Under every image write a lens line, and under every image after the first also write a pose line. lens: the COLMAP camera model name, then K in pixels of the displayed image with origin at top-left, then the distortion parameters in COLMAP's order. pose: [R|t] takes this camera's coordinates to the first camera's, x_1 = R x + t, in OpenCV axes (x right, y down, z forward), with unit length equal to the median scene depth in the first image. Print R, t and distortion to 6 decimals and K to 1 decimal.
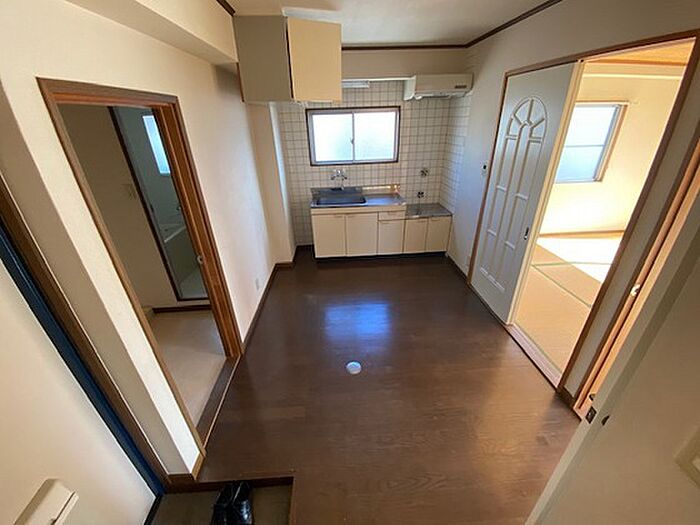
lens RADIAL K [[284.5, 0, 350.0], [0, 284.5, 262.5], [0, 0, 1]] dist [0.011003, -0.015001]
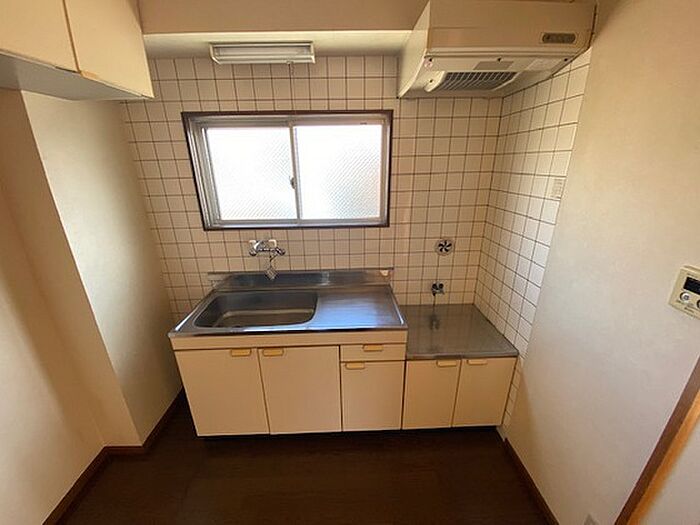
lens RADIAL K [[280.4, 0, 349.6], [0, 280.4, 253.9], [0, 0, 1]] dist [0.001174, 0.000105]
pose [[0.999489, 0.022876, -0.022313, 0.114629], [-0.026096, 0.987295, -0.156741, -0.232717], [0.018444, 0.157243, 0.987388, 0.548850]]
